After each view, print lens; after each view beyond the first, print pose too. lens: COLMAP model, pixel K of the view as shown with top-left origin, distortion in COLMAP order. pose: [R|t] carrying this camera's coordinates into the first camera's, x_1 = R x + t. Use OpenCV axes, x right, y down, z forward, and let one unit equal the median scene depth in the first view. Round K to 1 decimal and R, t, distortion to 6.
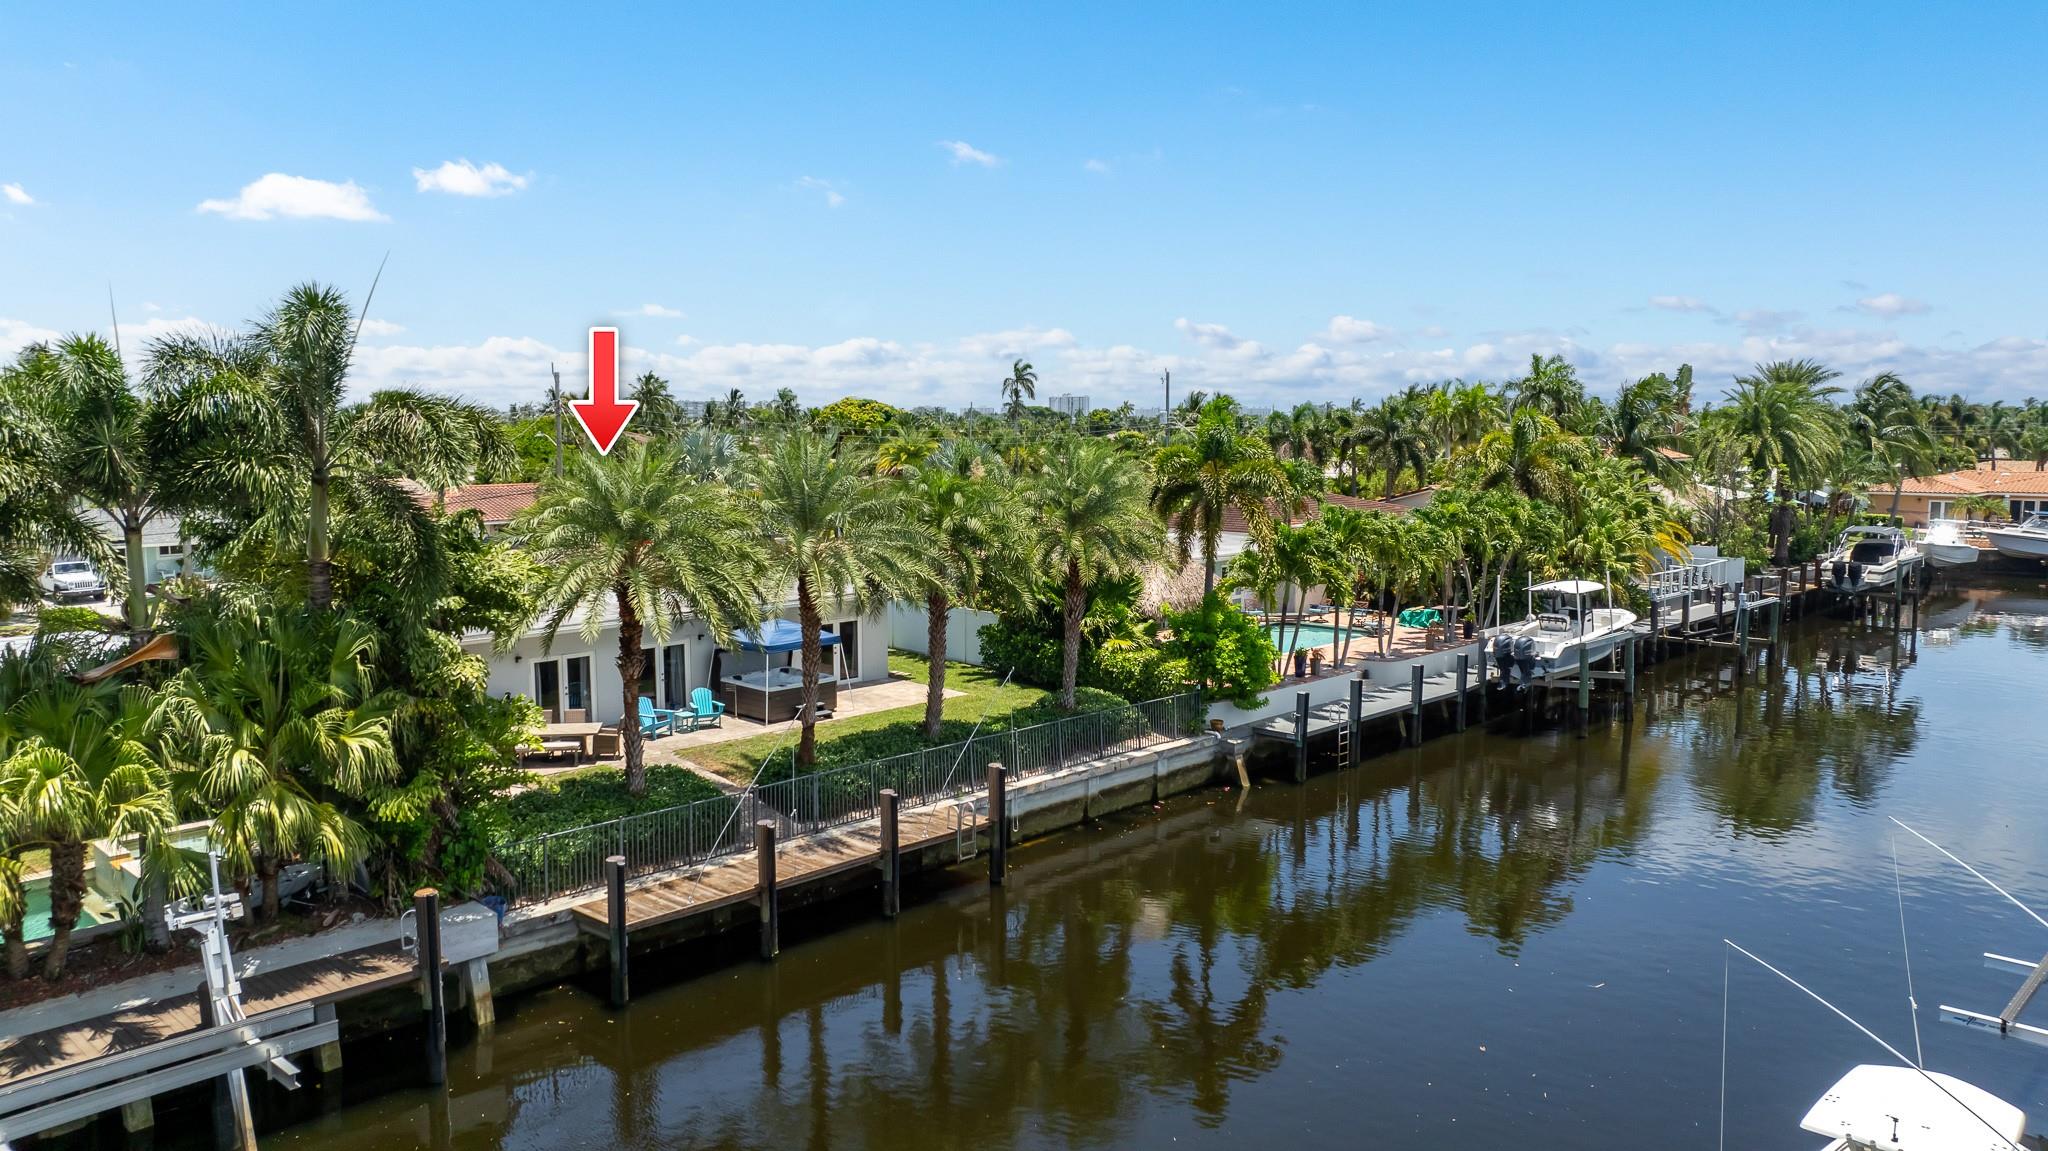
lens RADIAL K [[1408.7, 0, 1013.0], [0, 1408.7, 570.1], [0, 0, 1]] dist [-0.038442, 0.032228]
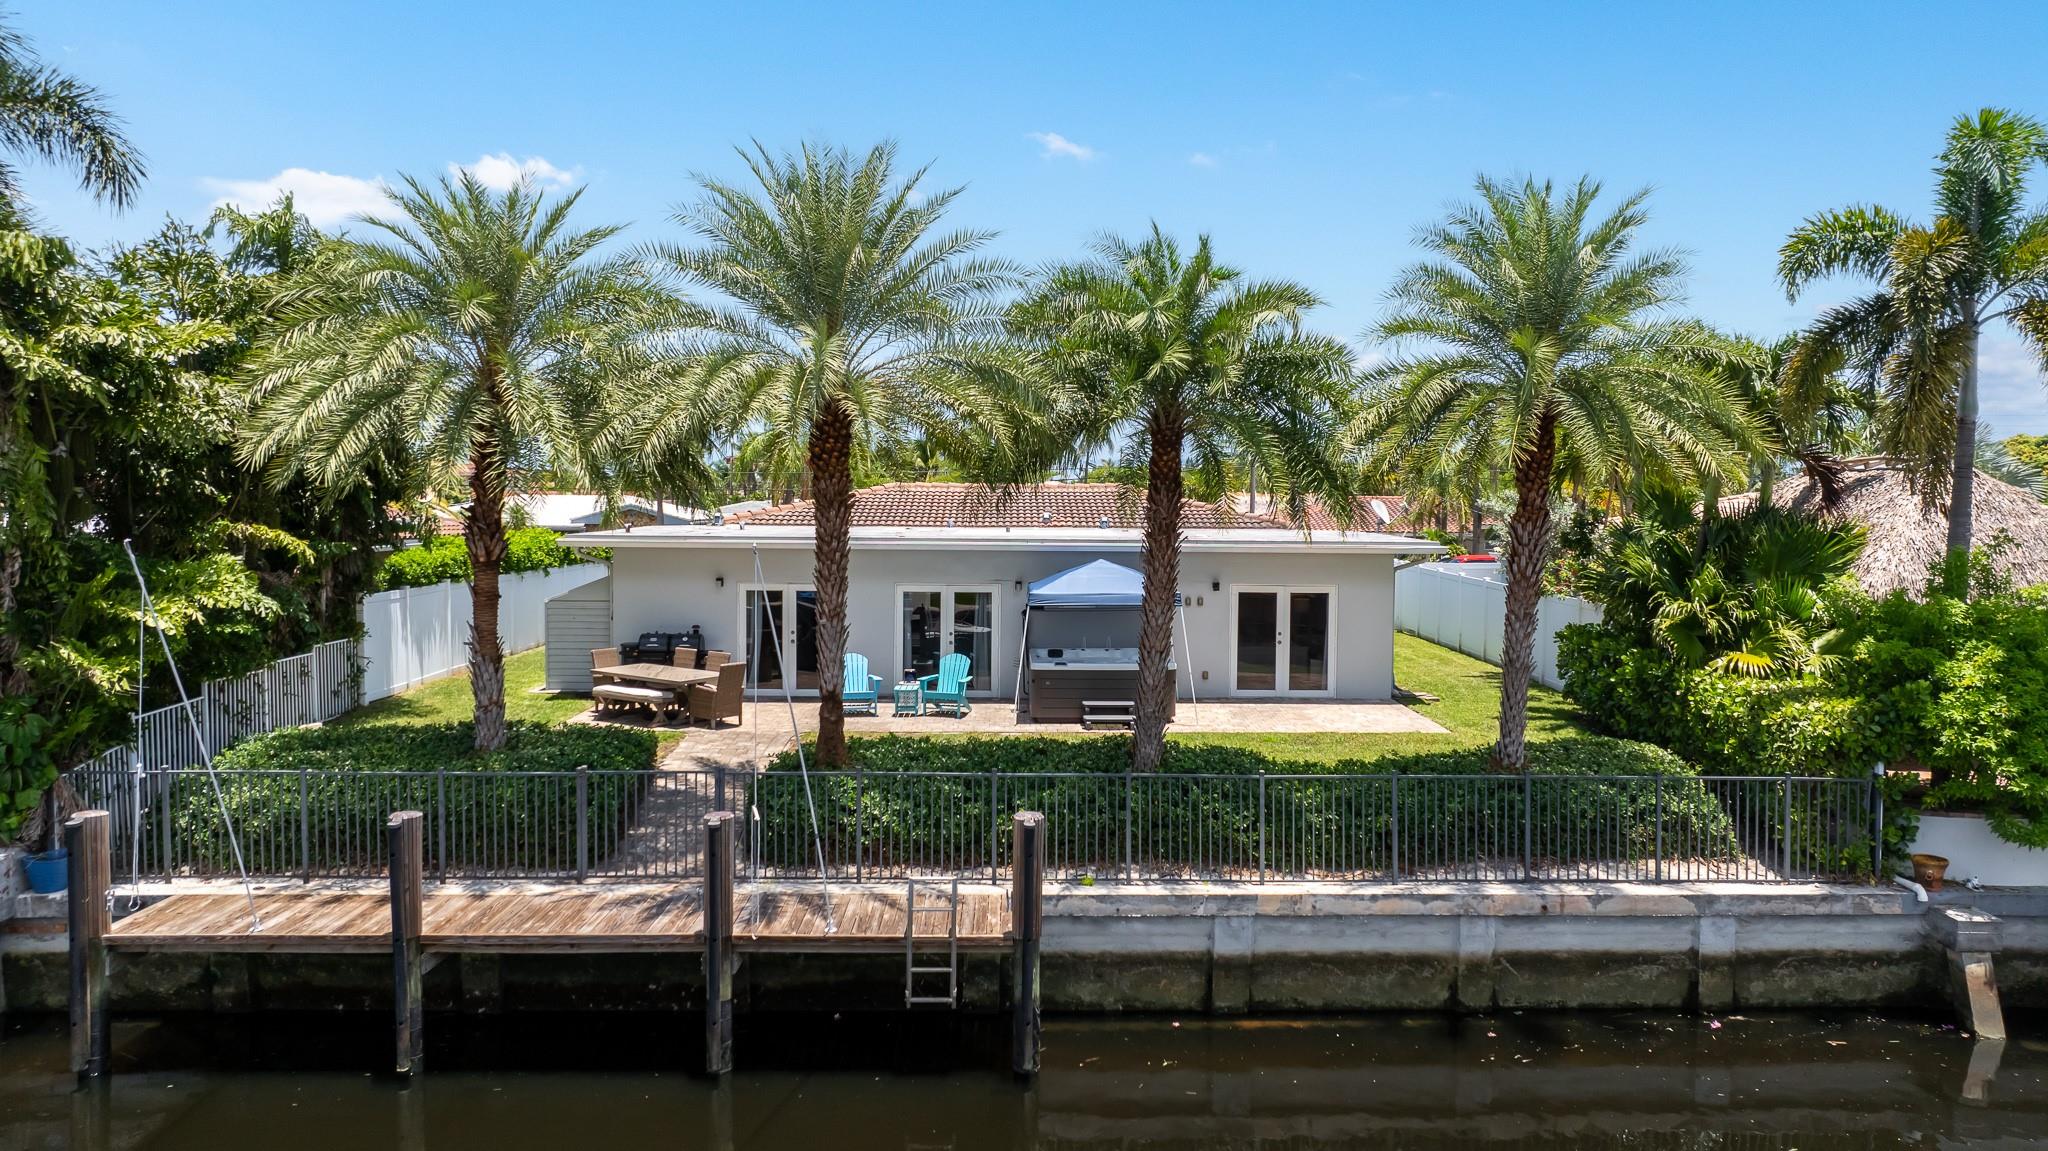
lens RADIAL K [[1408.7, 0, 1031.2], [0, 1408.7, 558.0], [0, 0, 1]] dist [-0.038442, 0.032228]
pose [[0.719333, 0.038473, -0.693599, 0.245712], [-0.081003, 0.996299, -0.028745, 0.055309], [0.689927, 0.076860, 0.719787, 0.545658]]
